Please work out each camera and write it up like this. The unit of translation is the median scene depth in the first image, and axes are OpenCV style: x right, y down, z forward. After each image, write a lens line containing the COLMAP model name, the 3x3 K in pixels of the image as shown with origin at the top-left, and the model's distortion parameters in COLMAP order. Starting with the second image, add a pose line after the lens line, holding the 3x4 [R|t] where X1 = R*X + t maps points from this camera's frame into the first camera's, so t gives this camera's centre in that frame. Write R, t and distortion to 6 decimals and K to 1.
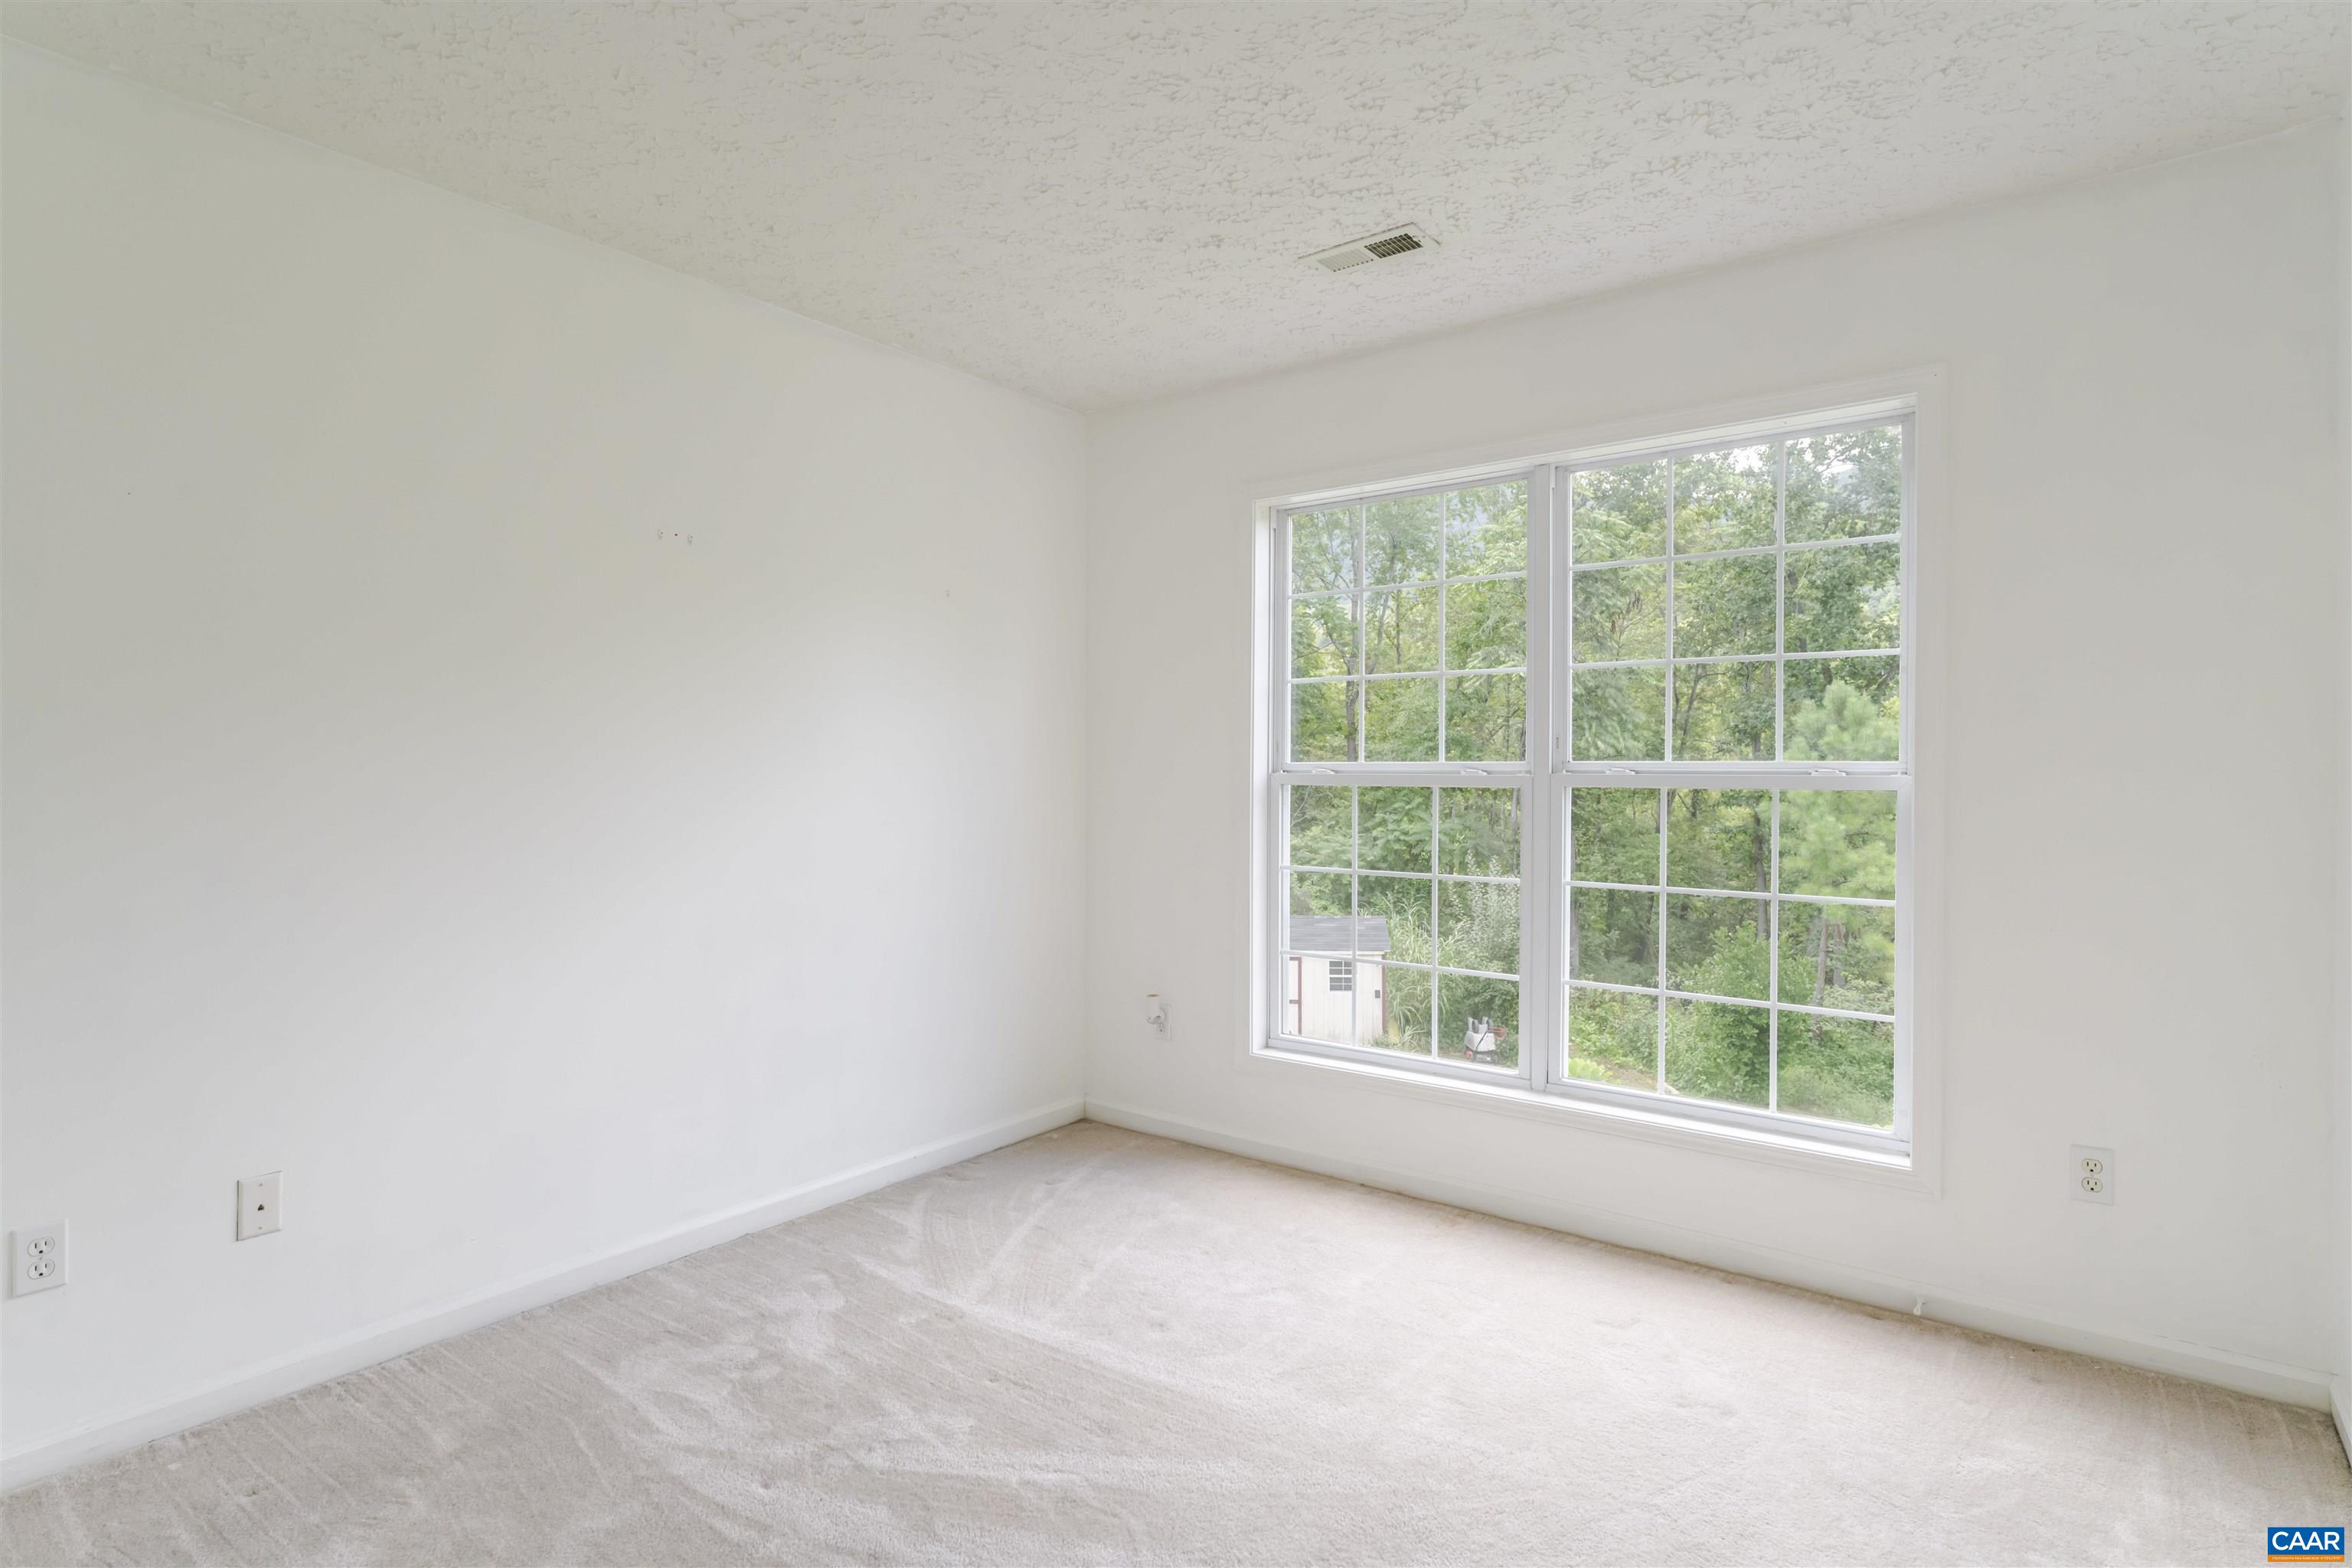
lens RADIAL K [[1208.9, 0, 1201.8], [0, 1208.9, 764.9], [0, 0, 1]] dist [0.000071, 0.000044]
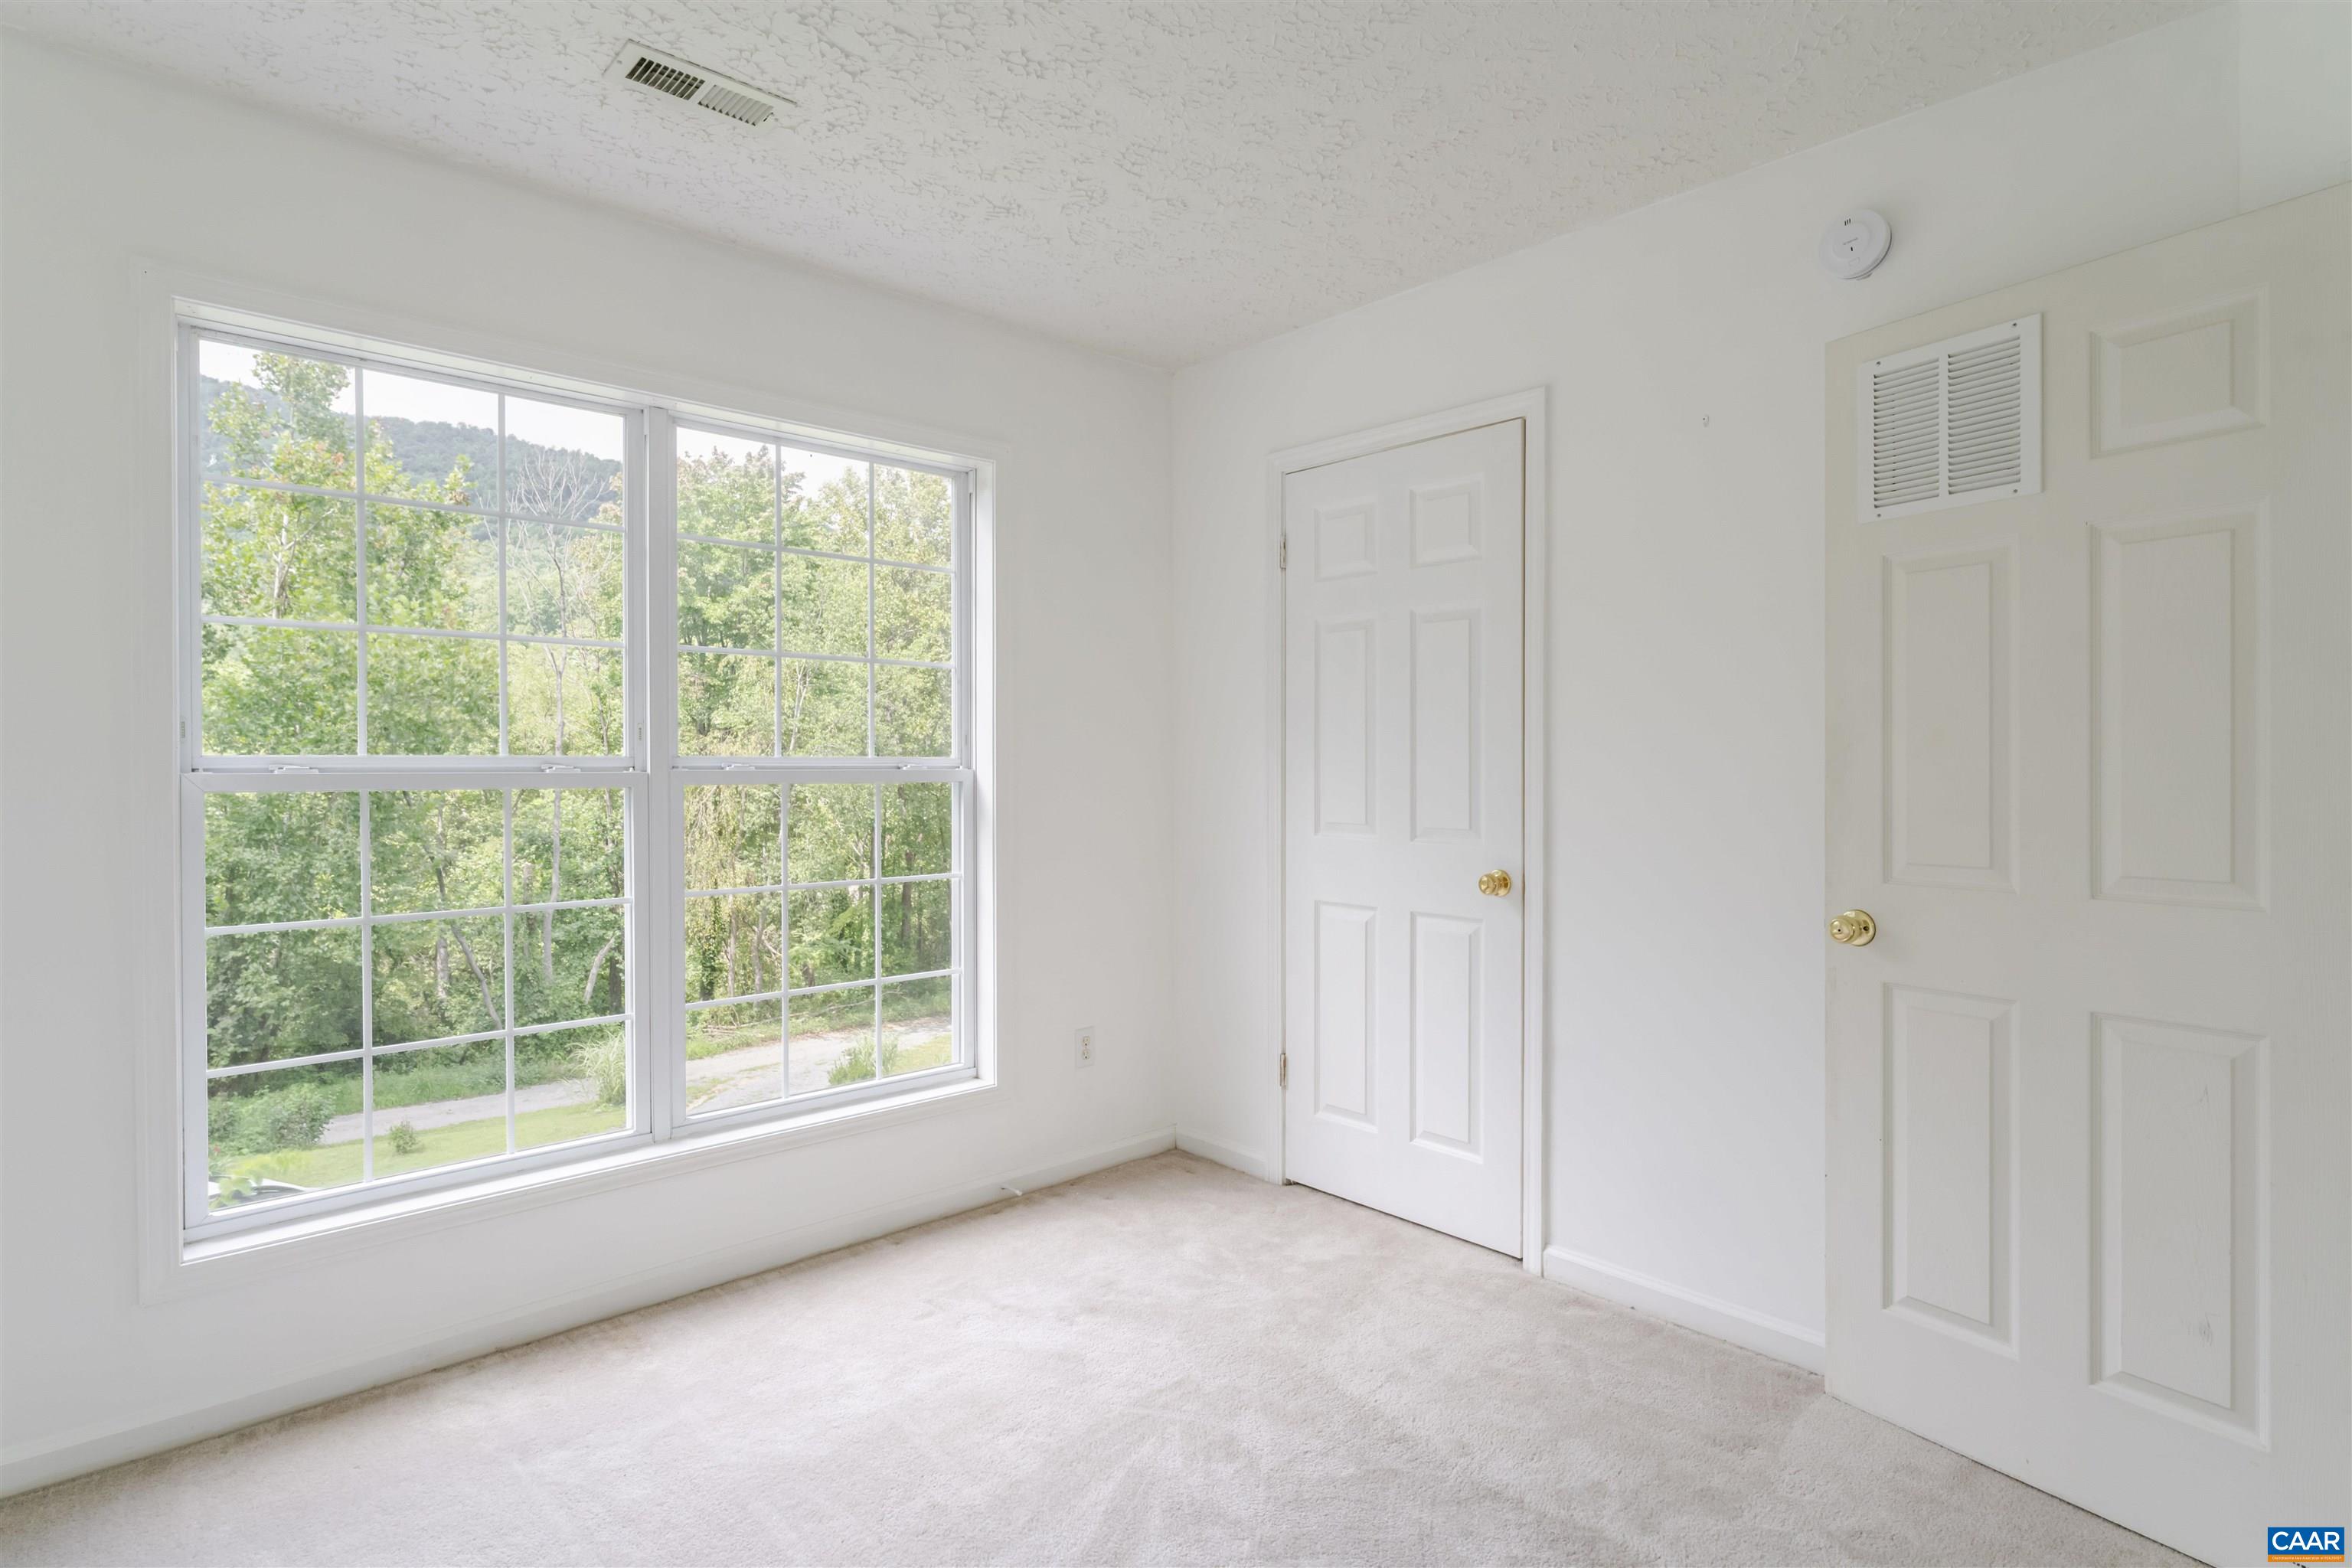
lens RADIAL K [[1208.9, 0, 1192.3], [0, 1208.9, 785.1], [0, 0, 1]] dist [0.000071, 0.000044]
pose [[0.169556, -0.007877, 0.985489, -0.510223], [0.011579, 0.999915, 0.006000, 0.017645], [-0.985453, 0.010394, 0.169633, 0.498443]]
